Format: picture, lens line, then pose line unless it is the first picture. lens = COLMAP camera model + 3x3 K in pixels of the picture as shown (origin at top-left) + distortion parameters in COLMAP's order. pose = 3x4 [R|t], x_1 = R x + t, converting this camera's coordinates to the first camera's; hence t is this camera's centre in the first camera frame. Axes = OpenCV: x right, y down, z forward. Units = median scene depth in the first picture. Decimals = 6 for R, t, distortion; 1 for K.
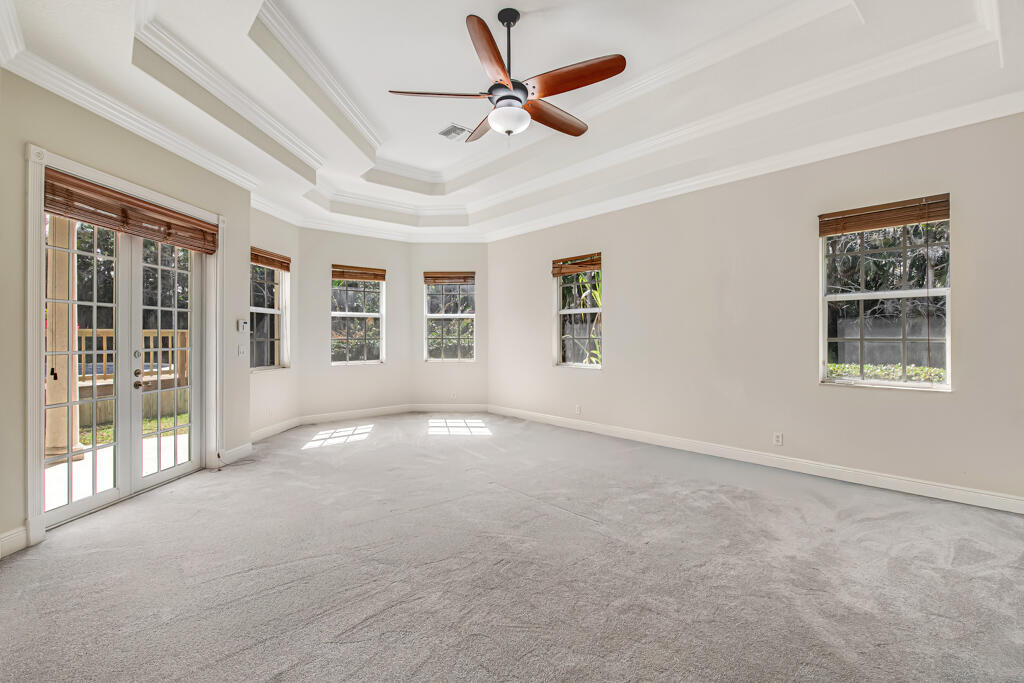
lens RADIAL K [[450.6, 0, 511.3], [0, 450.6, 338.0], [0, 0, 1]] dist [-0.000349, -0.000314]
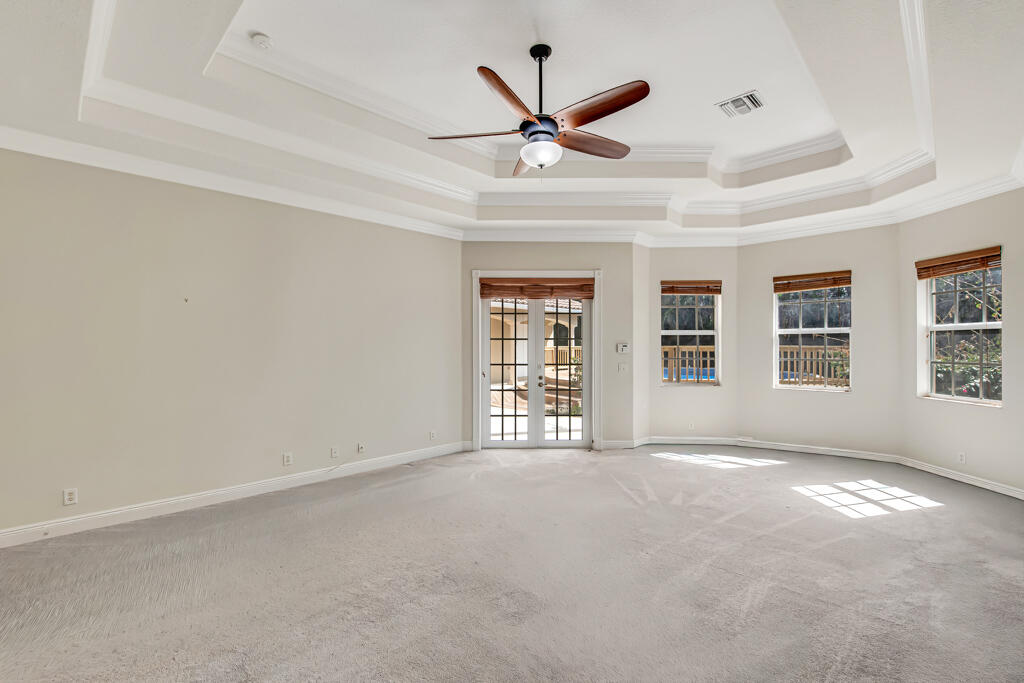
lens RADIAL K [[450.6, 0, 510.2], [0, 450.6, 340.7], [0, 0, 1]] dist [-0.000349, -0.000314]
pose [[0.091716, -0.005830, -0.995768, 0.508473], [-0.003189, 0.999976, -0.006148, -0.030374], [0.995780, 0.003740, 0.091695, 0.427260]]
